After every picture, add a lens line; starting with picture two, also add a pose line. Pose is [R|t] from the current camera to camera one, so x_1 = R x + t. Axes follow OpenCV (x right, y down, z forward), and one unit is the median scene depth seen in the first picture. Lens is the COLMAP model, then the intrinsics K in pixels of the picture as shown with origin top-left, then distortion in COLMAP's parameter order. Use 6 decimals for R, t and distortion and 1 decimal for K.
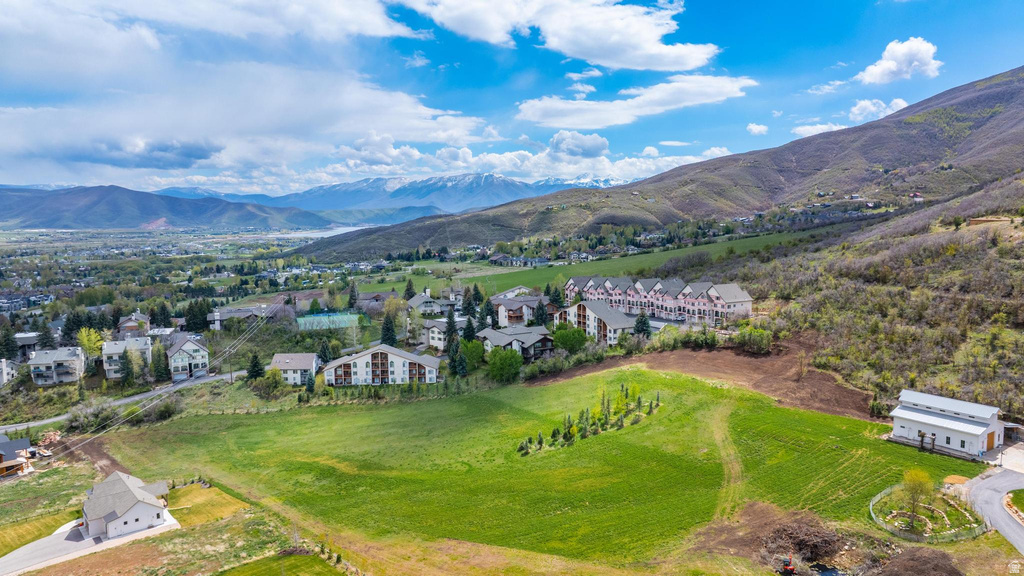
lens RADIAL K [[745.4, 0, 514.5], [0, 745.4, 285.7], [0, 0, 1]] dist [-0.014333, -0.003069]
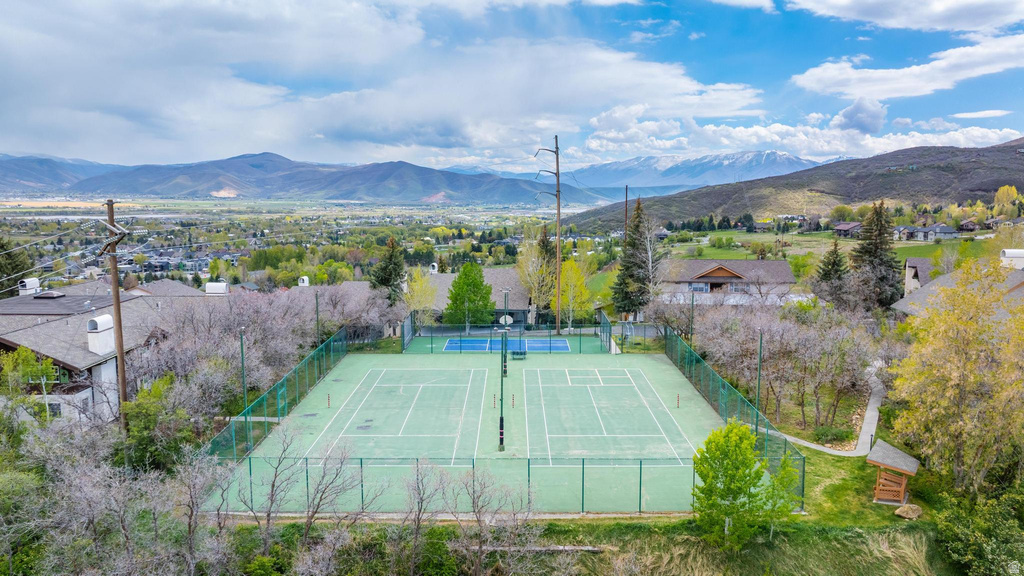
lens RADIAL K [[745.4, 0, 512.9], [0, 745.4, 286.1], [0, 0, 1]] dist [-0.014333, -0.003069]
pose [[0.936895, 0.057927, -0.344780, -0.045400], [-0.049465, 0.998221, 0.033297, 0.003801], [0.346095, -0.014142, 0.938093, 0.202283]]
